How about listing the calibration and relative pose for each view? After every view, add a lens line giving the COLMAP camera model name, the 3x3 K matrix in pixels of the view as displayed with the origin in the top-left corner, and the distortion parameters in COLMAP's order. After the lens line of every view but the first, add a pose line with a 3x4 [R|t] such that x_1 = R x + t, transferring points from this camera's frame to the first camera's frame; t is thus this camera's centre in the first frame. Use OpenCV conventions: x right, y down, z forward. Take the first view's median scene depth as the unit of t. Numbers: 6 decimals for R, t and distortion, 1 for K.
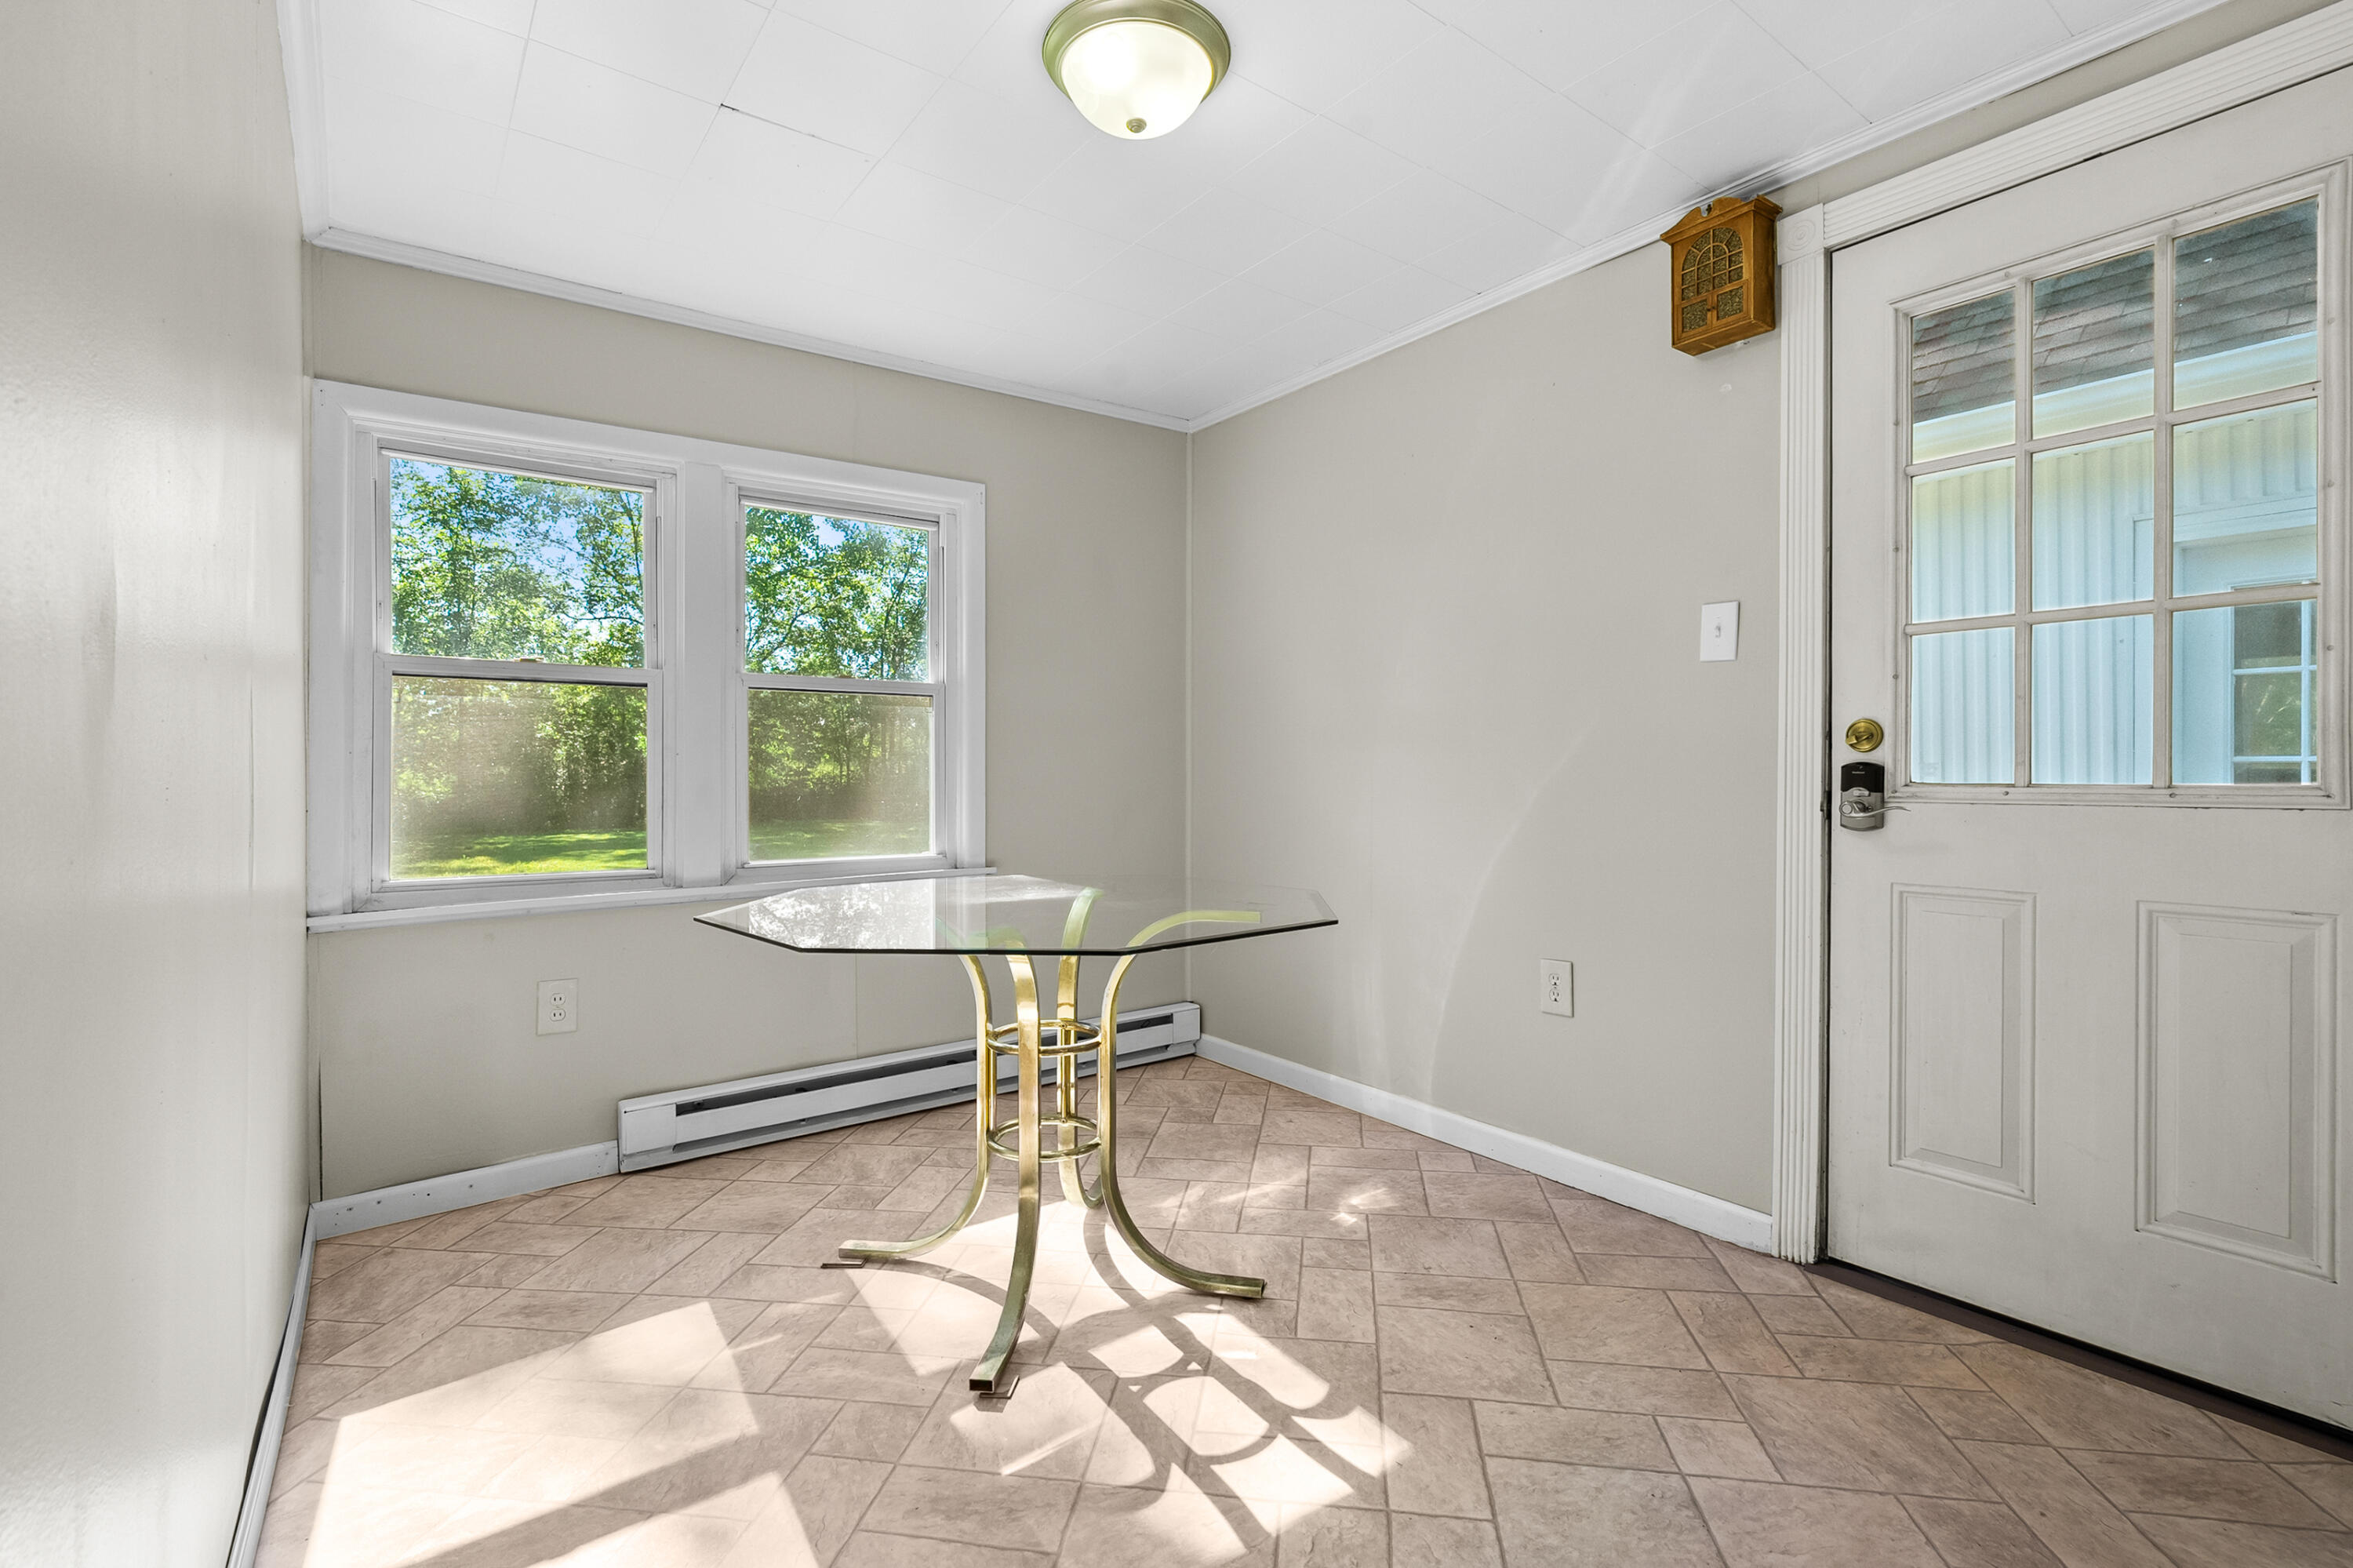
lens RADIAL K [[1063.3, 0, 1174.8], [0, 1063.3, 797.1], [0, 0, 1]] dist [-0.001600, 0.000294]
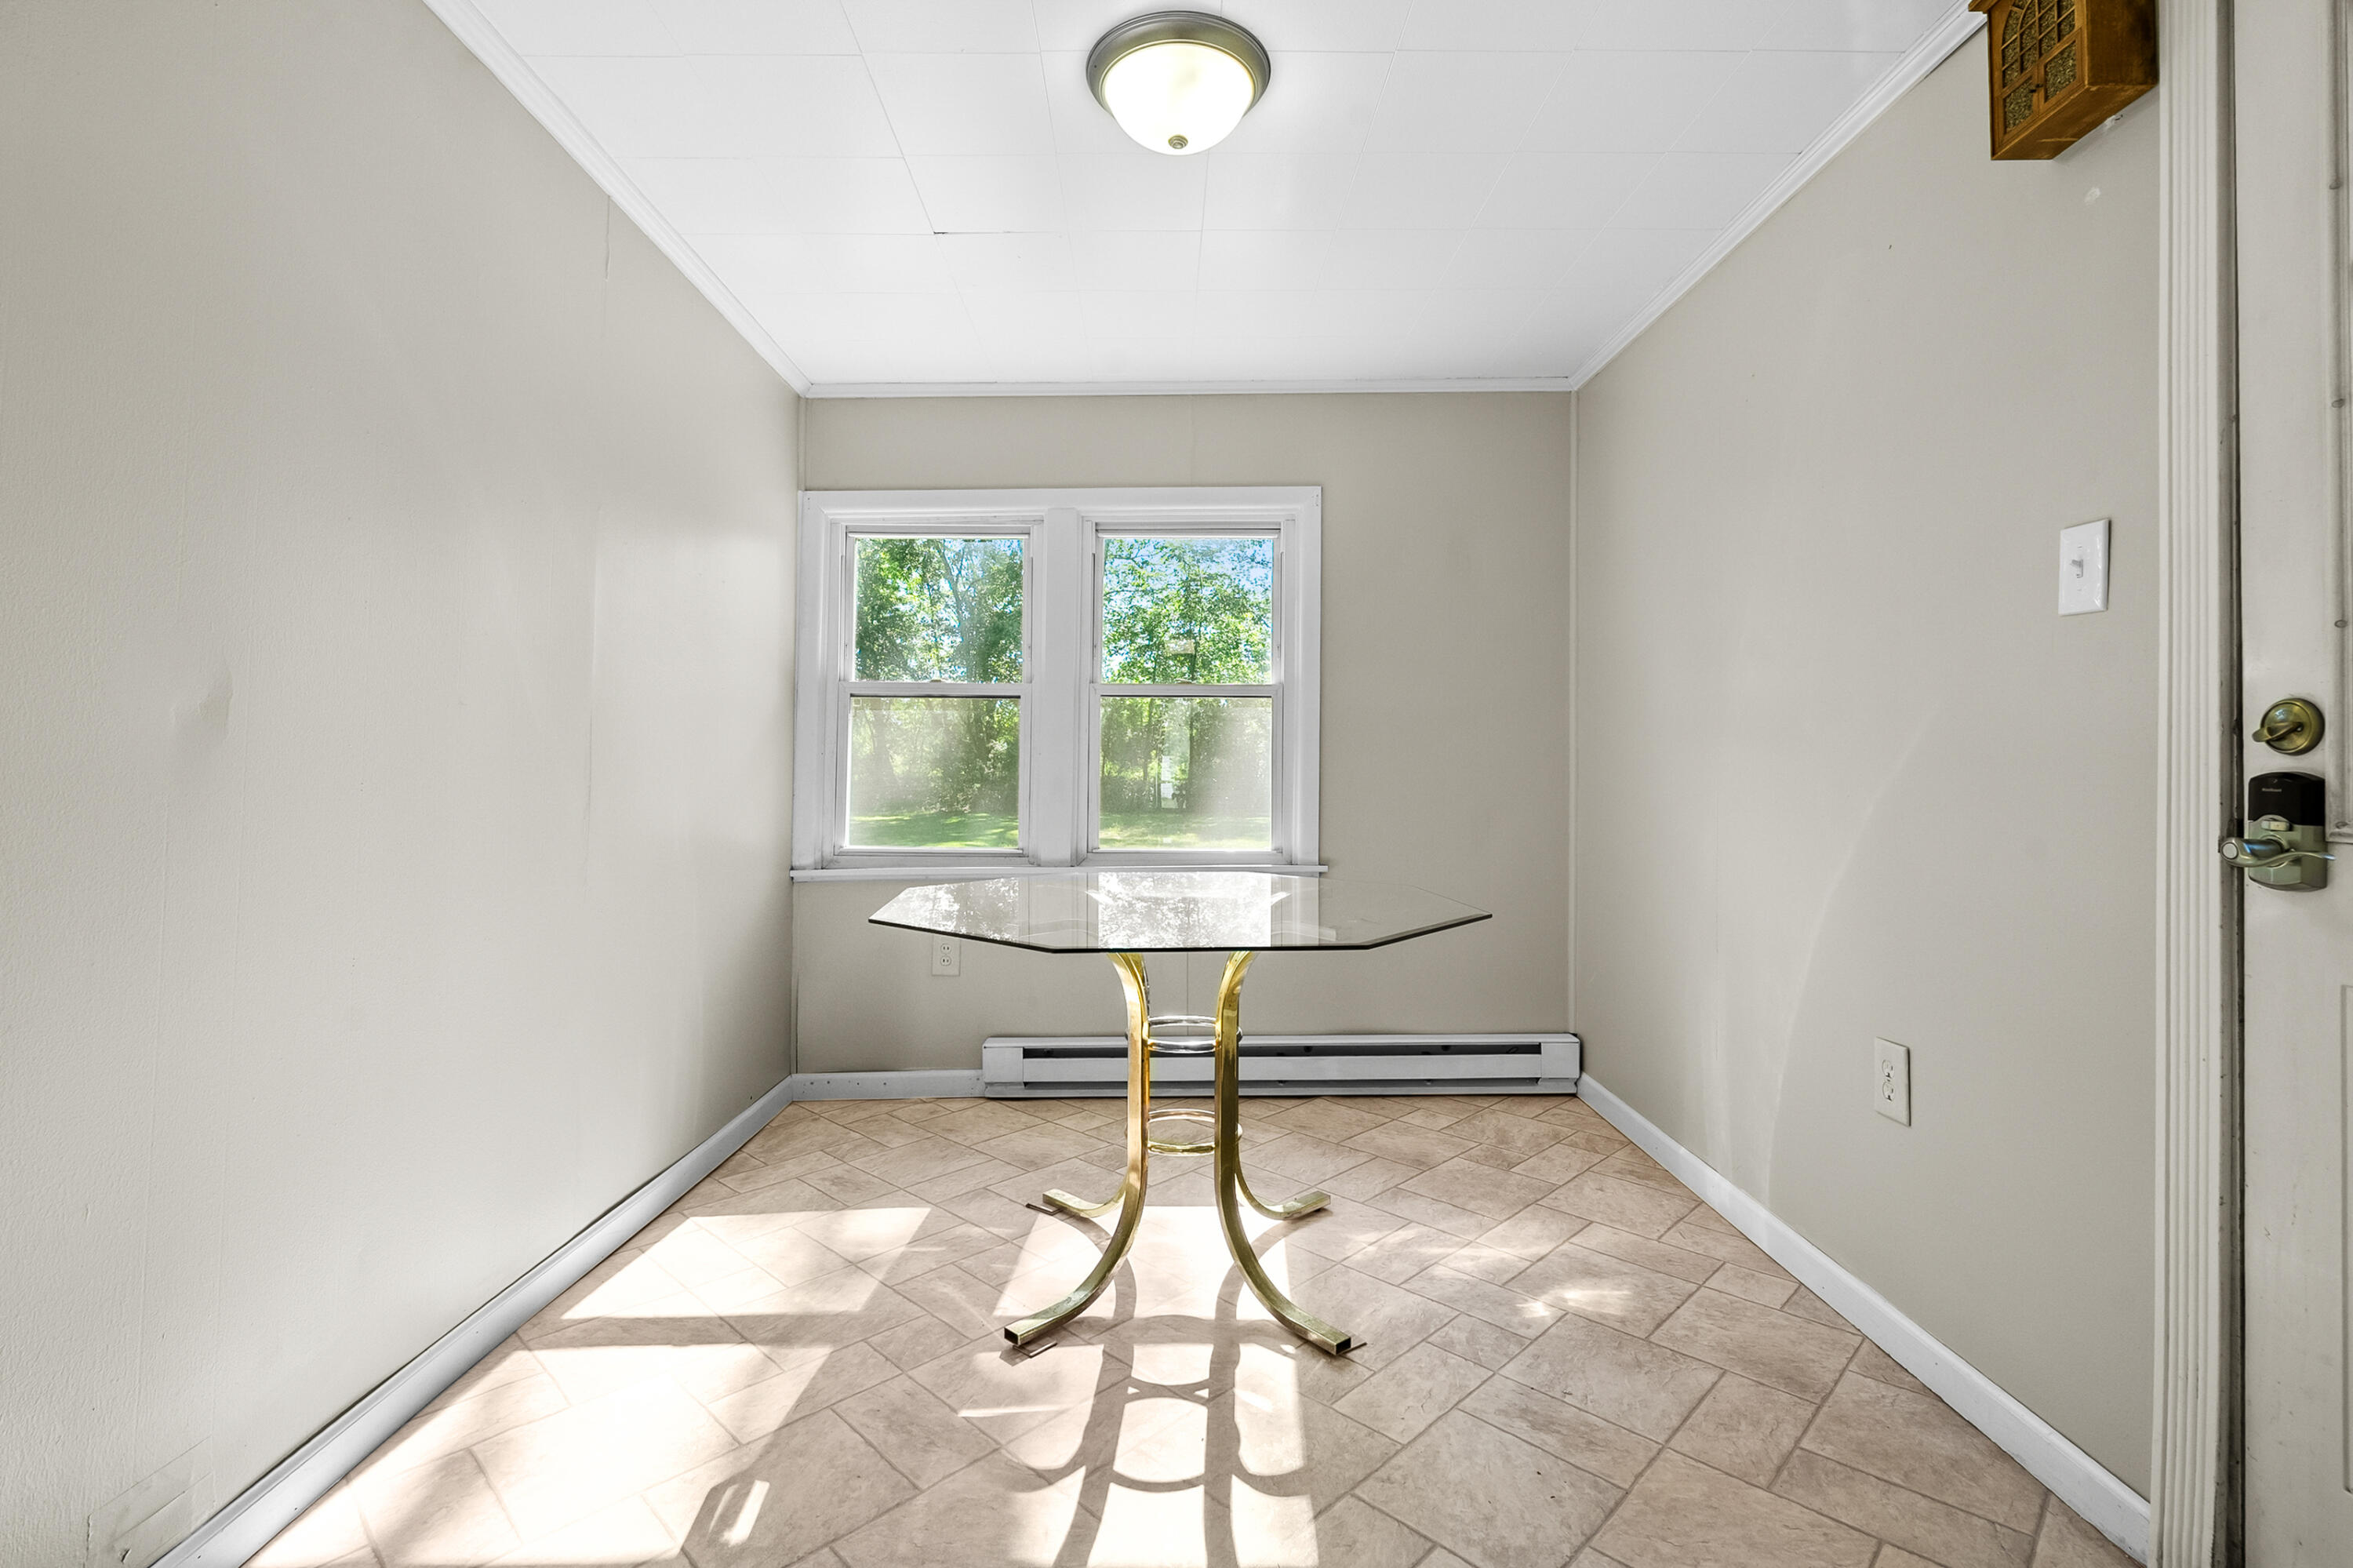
lens RADIAL K [[1071.5, 0, 1170.3], [0, 1071.5, 761.9], [0, 0, 1]] dist [-0.002655, 0.000573]
pose [[0.806984, 0.004257, -0.590558, 0.425288], [-0.018786, 0.999653, -0.018466, -0.013912], [0.590274, 0.025996, 0.806784, 0.138124]]
